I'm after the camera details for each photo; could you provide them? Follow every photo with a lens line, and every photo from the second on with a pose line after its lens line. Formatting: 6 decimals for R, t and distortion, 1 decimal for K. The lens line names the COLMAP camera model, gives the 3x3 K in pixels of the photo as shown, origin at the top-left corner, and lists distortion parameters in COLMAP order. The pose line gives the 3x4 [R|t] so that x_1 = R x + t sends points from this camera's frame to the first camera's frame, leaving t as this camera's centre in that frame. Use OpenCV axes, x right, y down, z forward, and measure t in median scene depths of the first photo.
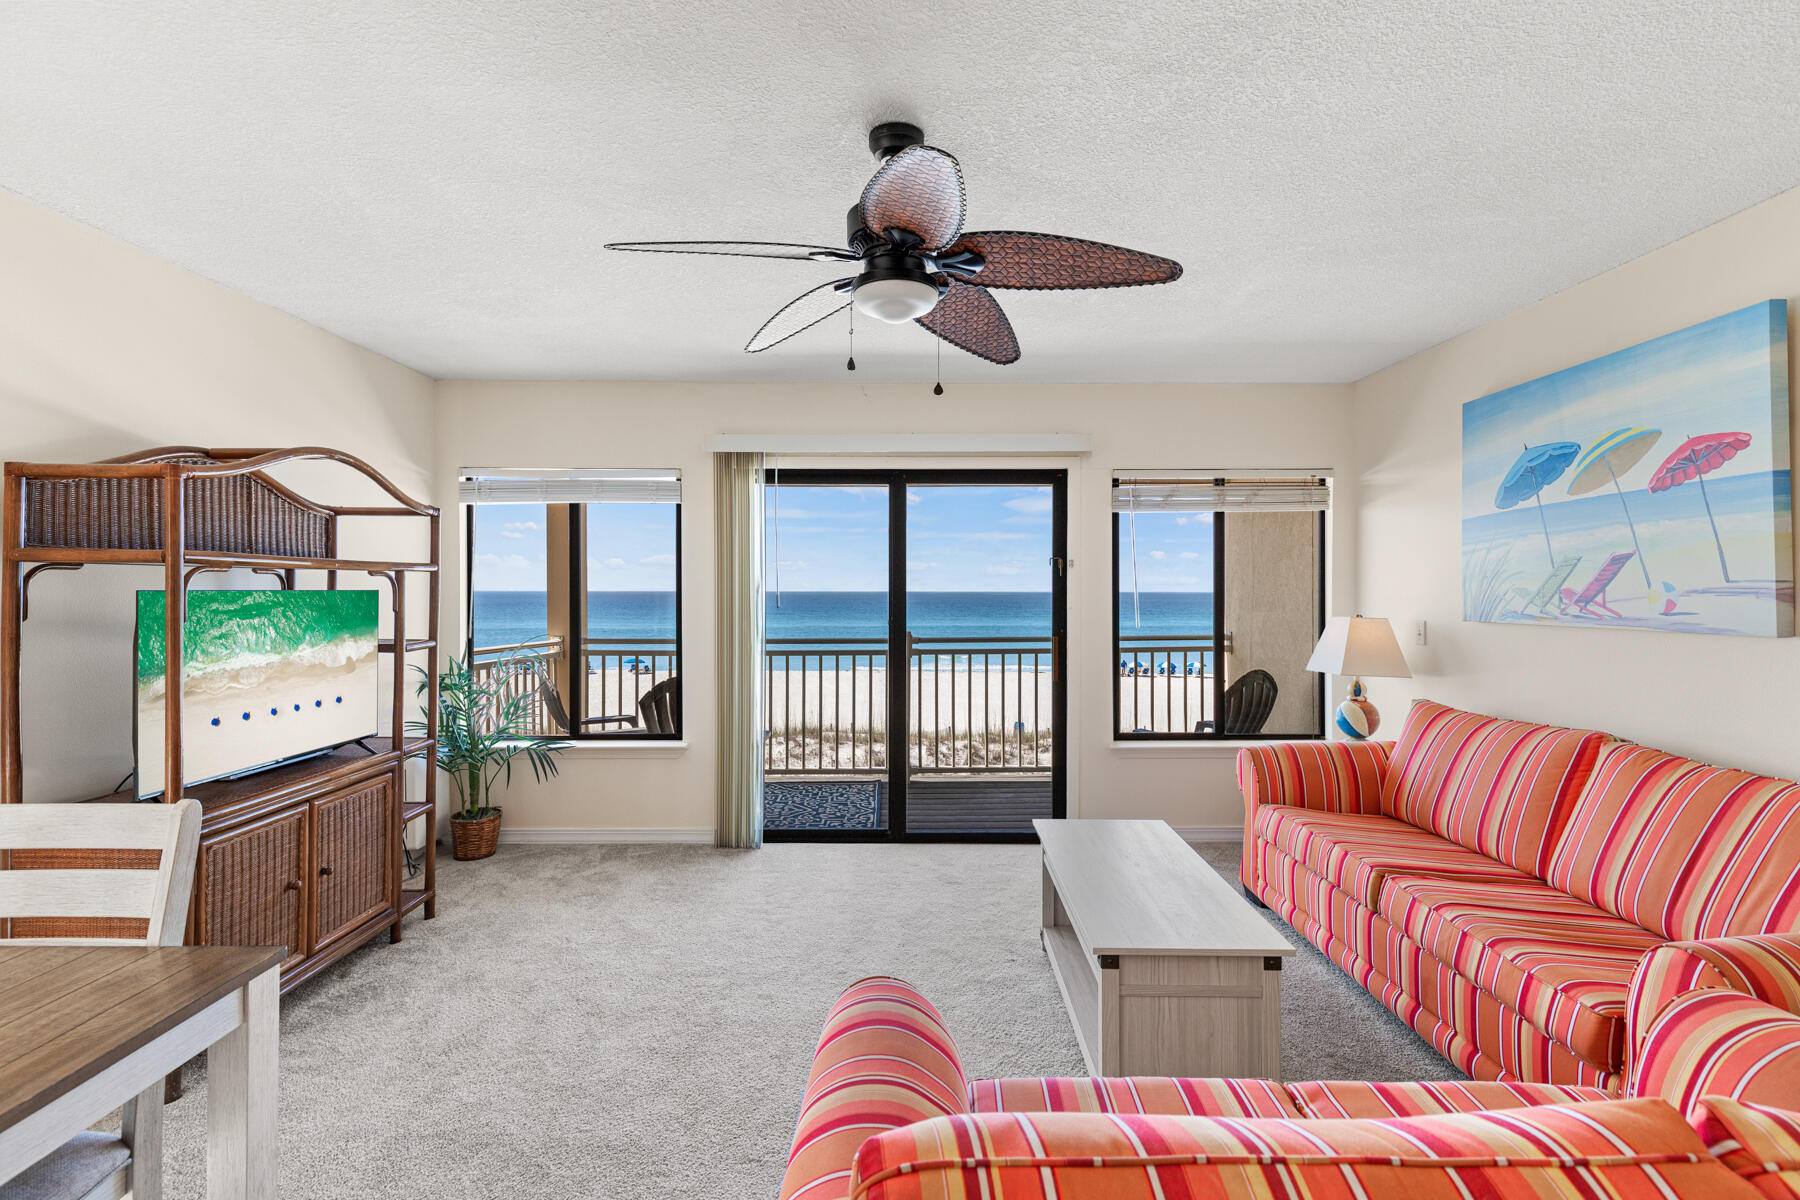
lens RADIAL K [[817.7, 0, 900.0], [0, 817.7, 600.0], [0, 0, 1]] dist [0.010548, -0.000917]
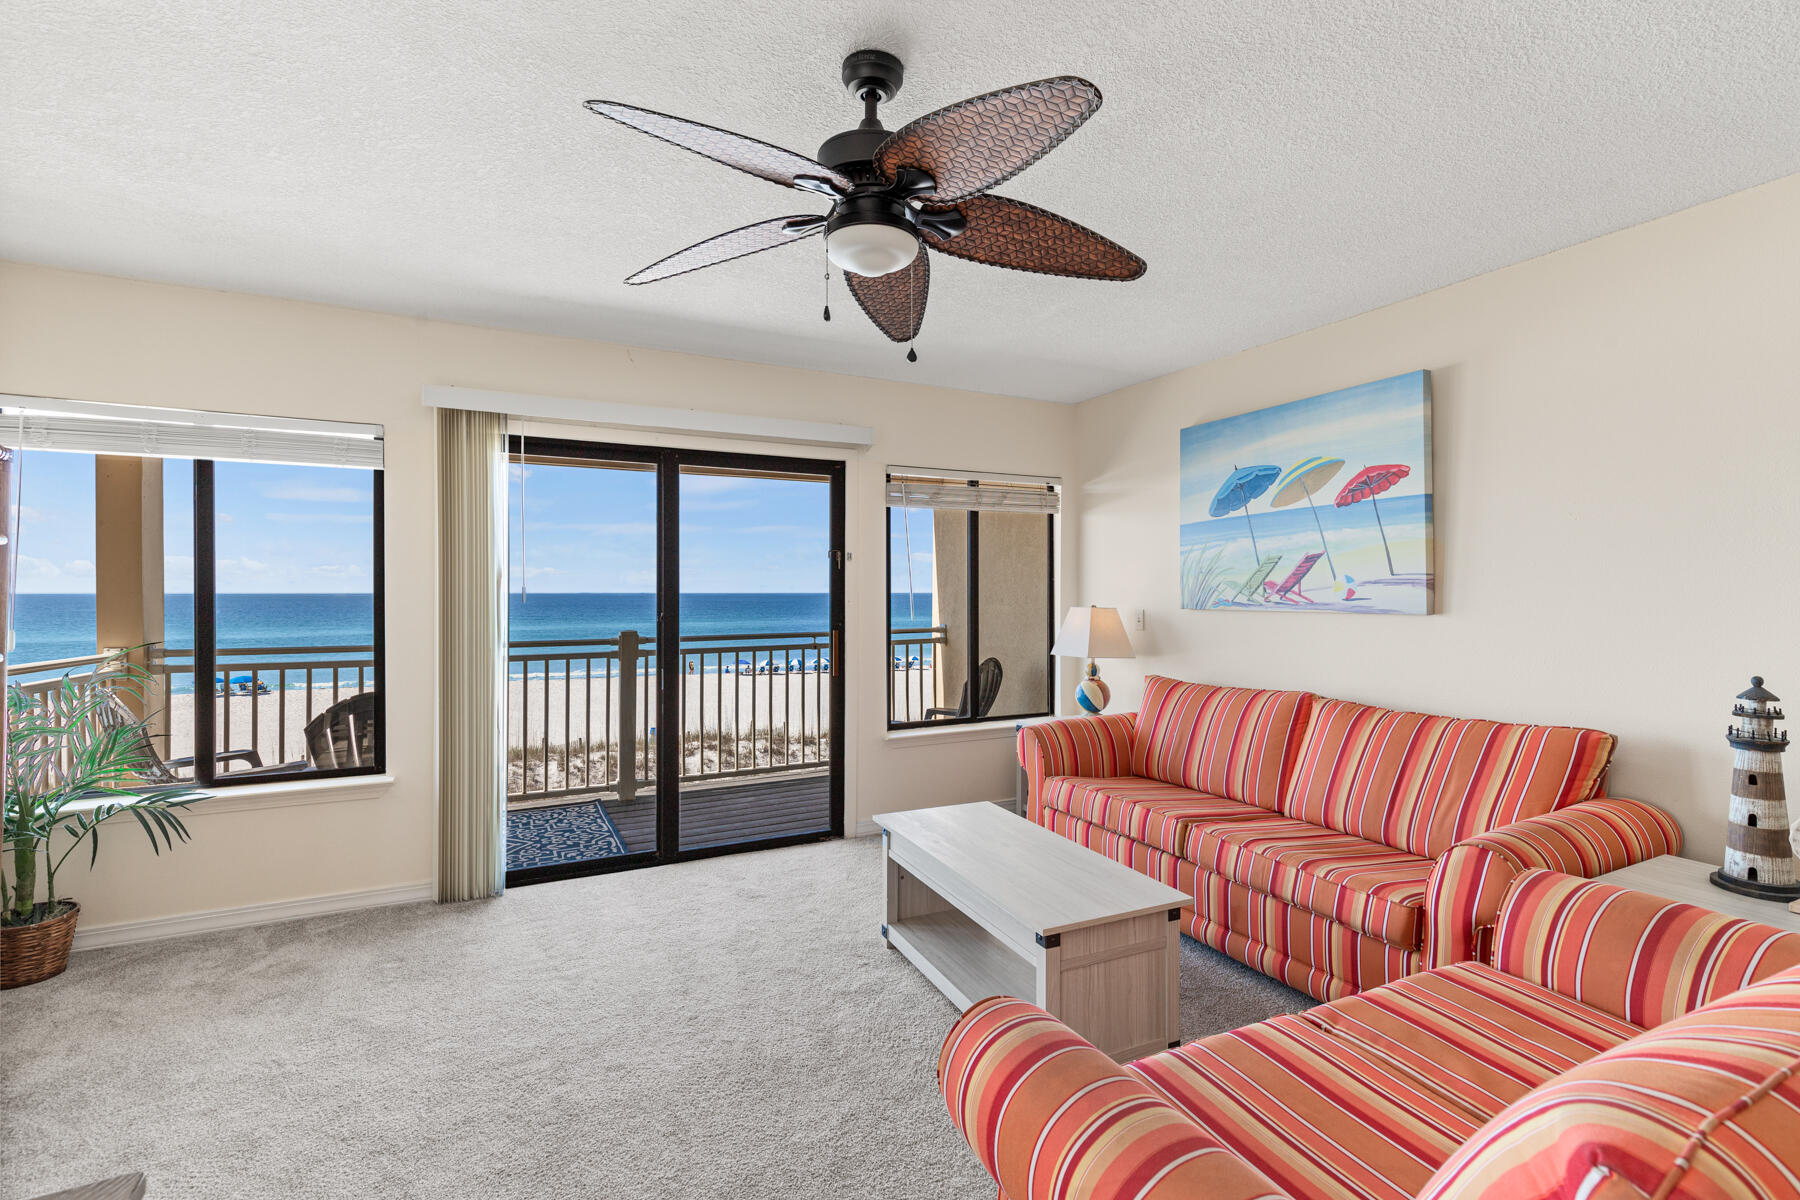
lens RADIAL K [[817.7, 0, 900.0], [0, 817.7, 600.0], [0, 0, 1]] dist [0.010548, -0.000917]
pose [[0.896962, -0.004072, 0.442089, -0.199933], [0.004702, 0.999989, -0.000328, 0.010012], [-0.442083, 0.002373, 0.896971, 0.094755]]
